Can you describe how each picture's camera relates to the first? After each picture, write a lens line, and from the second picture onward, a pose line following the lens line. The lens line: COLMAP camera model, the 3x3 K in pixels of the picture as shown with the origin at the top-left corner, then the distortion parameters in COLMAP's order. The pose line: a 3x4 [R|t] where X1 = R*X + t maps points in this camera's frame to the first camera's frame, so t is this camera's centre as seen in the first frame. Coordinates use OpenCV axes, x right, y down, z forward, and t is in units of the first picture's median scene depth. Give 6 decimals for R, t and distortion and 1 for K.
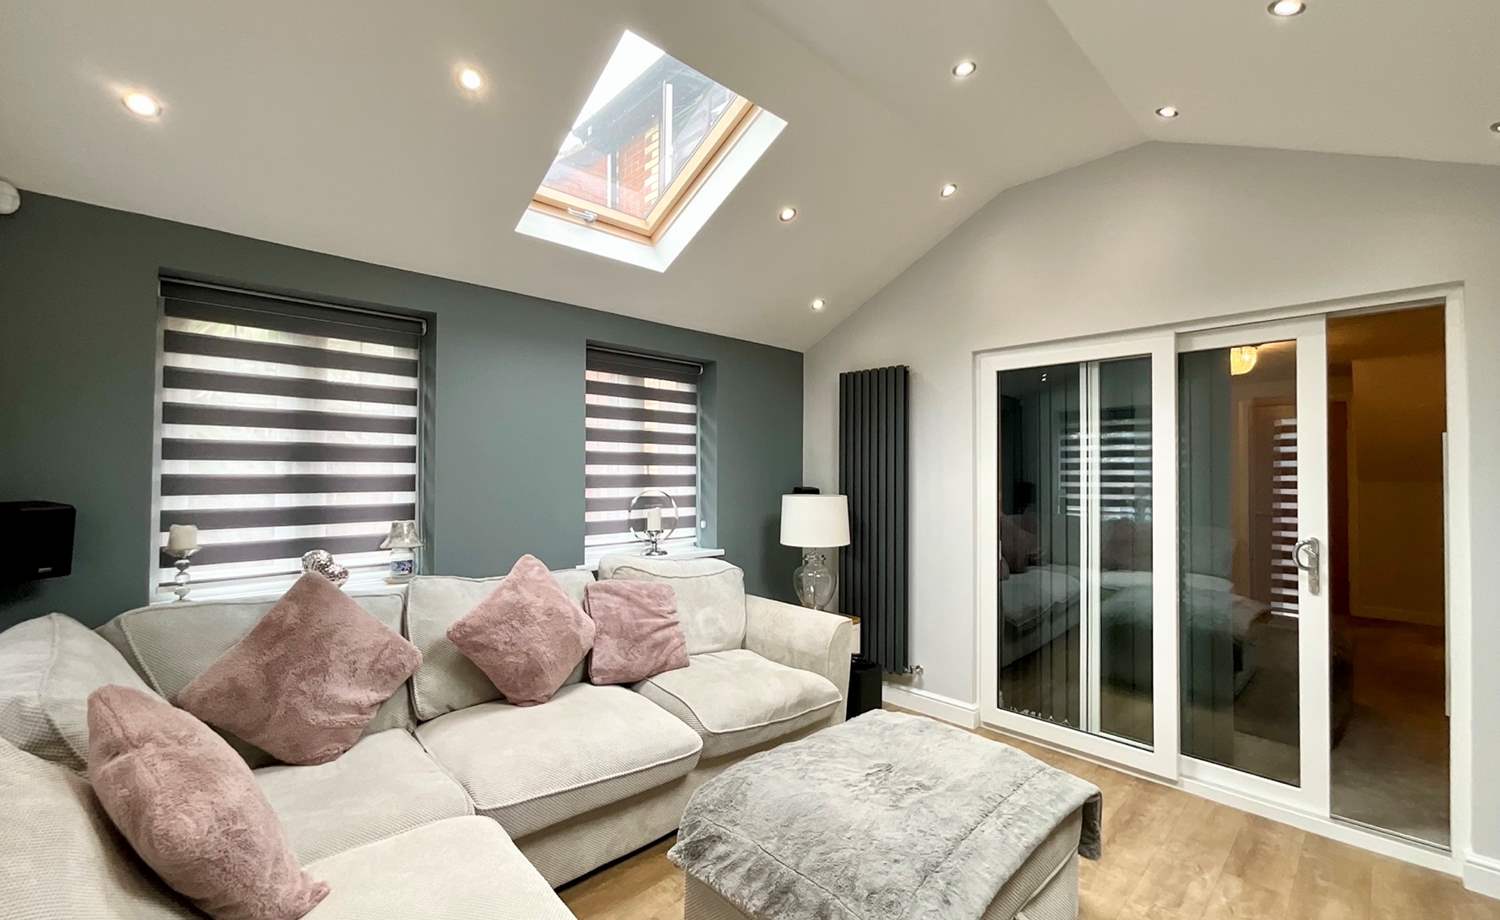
lens RADIAL K [[598.0, 0, 750.0], [0, 598.0, 460.0], [0, 0, 1]] dist [-0.000619, 0.000023]
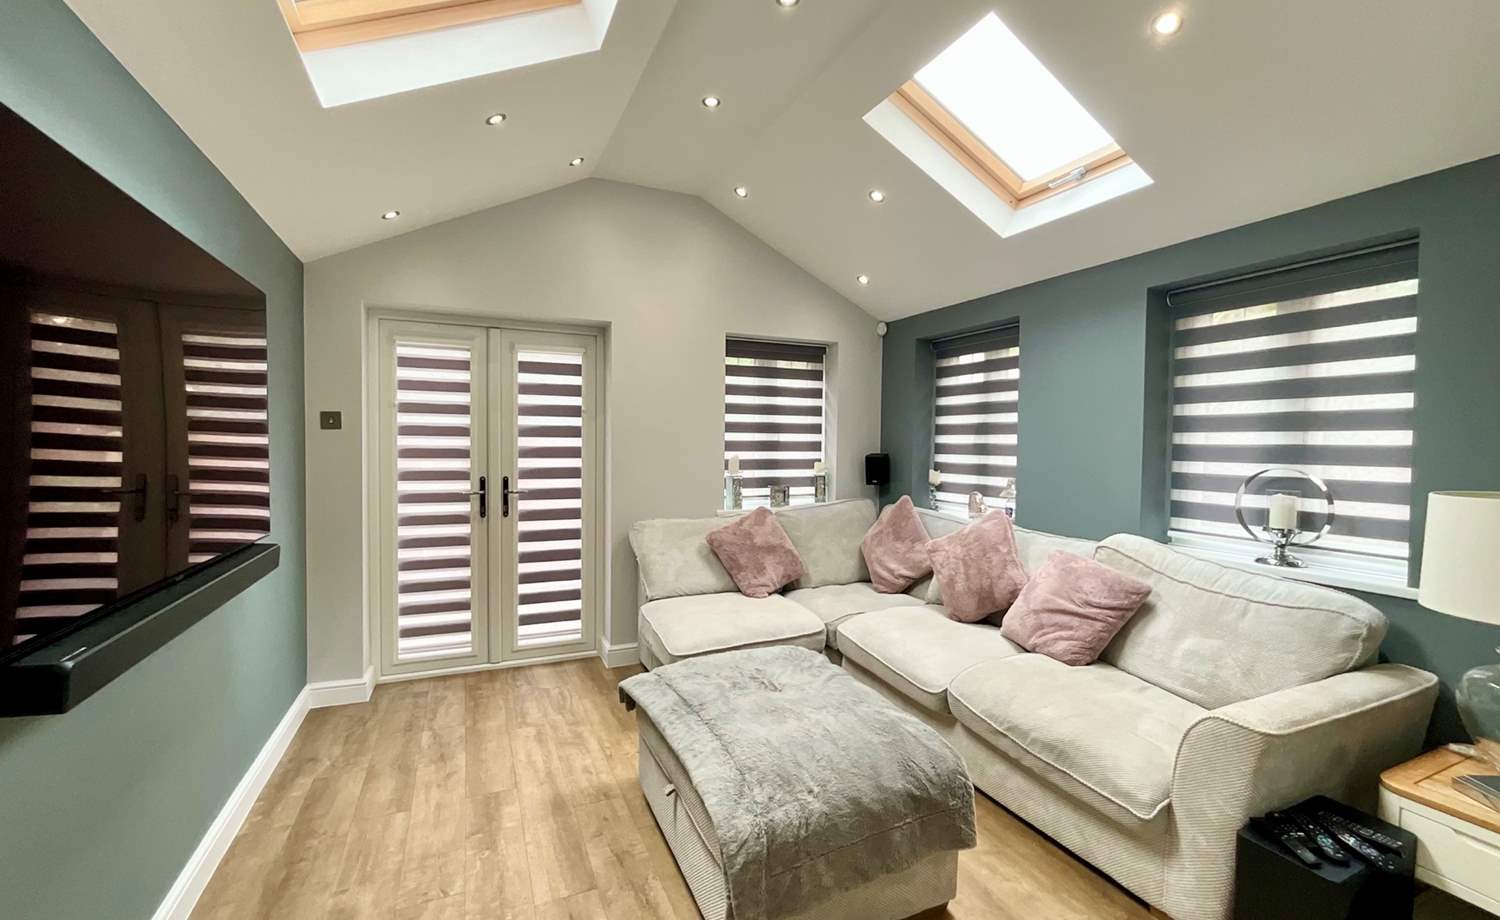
lens RADIAL K [[614.0, 0, 744.7], [0, 614.0, 462.8], [0, 0, 1]] dist [0.022230, 0.000175]
pose [[-0.281224, 0.029776, -0.959180, 0.763197], [0.007661, 0.999556, 0.028783, 0.021976], [0.959612, 0.000746, -0.281328, 0.704340]]
